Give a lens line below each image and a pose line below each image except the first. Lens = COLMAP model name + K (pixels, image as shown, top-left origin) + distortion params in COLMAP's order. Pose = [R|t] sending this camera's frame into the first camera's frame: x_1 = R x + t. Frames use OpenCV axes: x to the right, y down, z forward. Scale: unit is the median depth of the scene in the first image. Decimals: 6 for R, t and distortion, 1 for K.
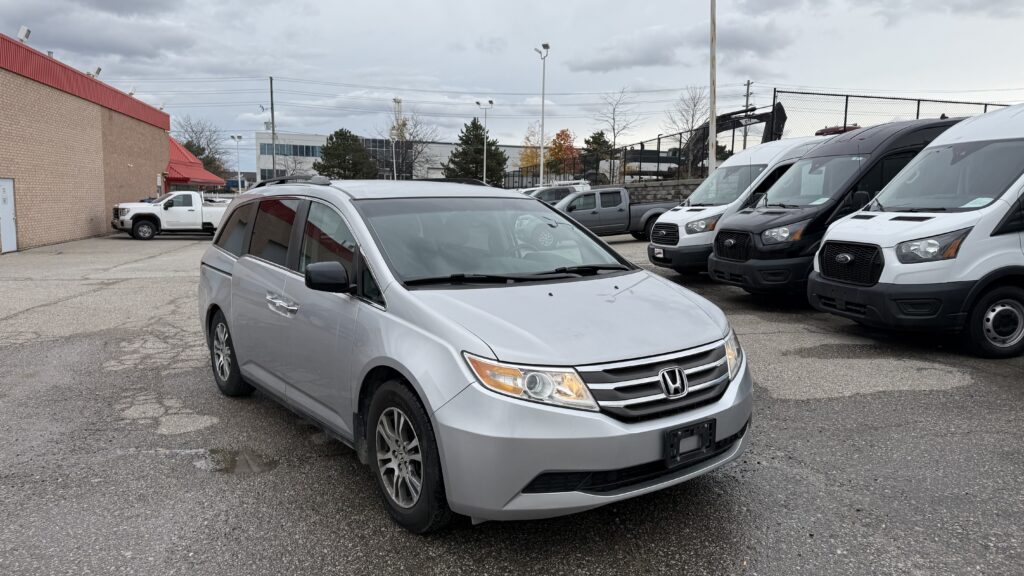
lens RADIAL K [[723.3, 0, 512.0], [0, 723.3, 288.0], [0, 0, 1]] dist [0.114867, -0.157472]
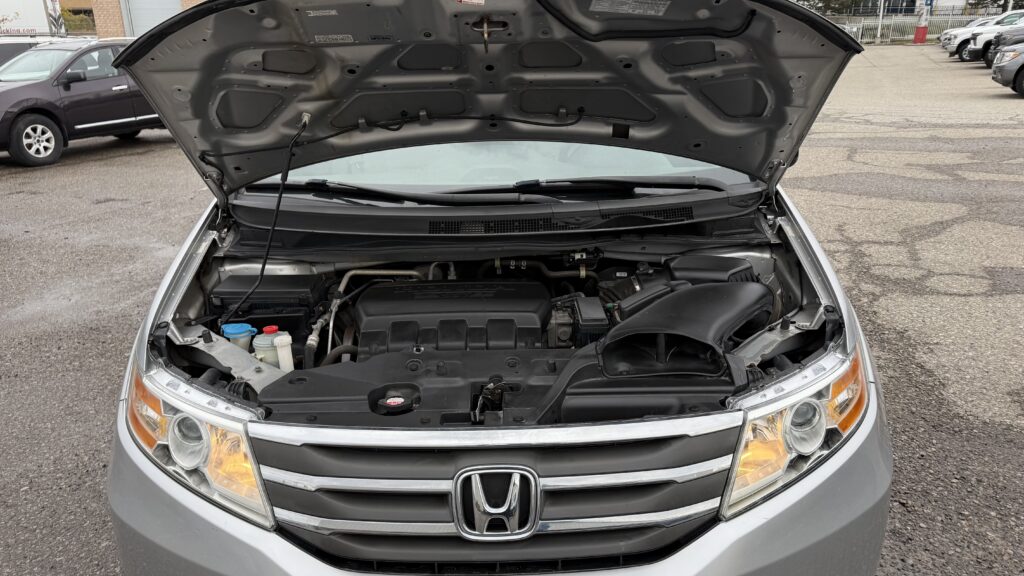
lens RADIAL K [[723.3, 0, 512.0], [0, 723.3, 288.0], [0, 0, 1]] dist [0.114867, -0.157472]
pose [[0.799618, 0.182581, -0.572080, 0.059440], [-0.051755, 0.970067, 0.237260, -0.012556], [0.598275, -0.160109, 0.785132, 0.089988]]
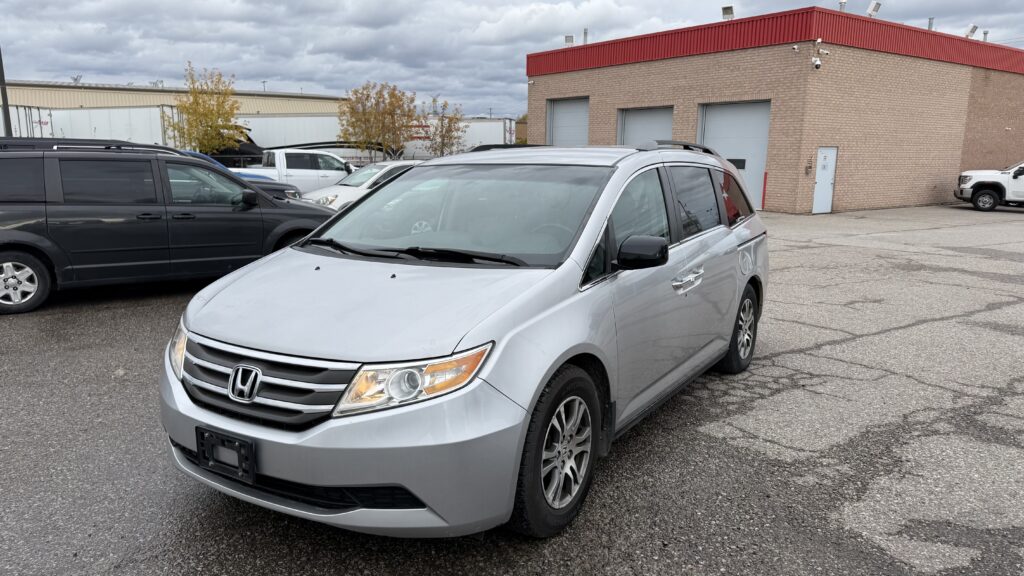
lens RADIAL K [[723.3, 0, 512.0], [0, 723.3, 288.0], [0, 0, 1]] dist [0.114867, -0.157472]
pose [[0.362956, 0.158852, -0.918166, 0.145609], [-0.117618, 0.985291, 0.123970, -0.016352], [0.924353, 0.062997, 0.376300, 0.125783]]
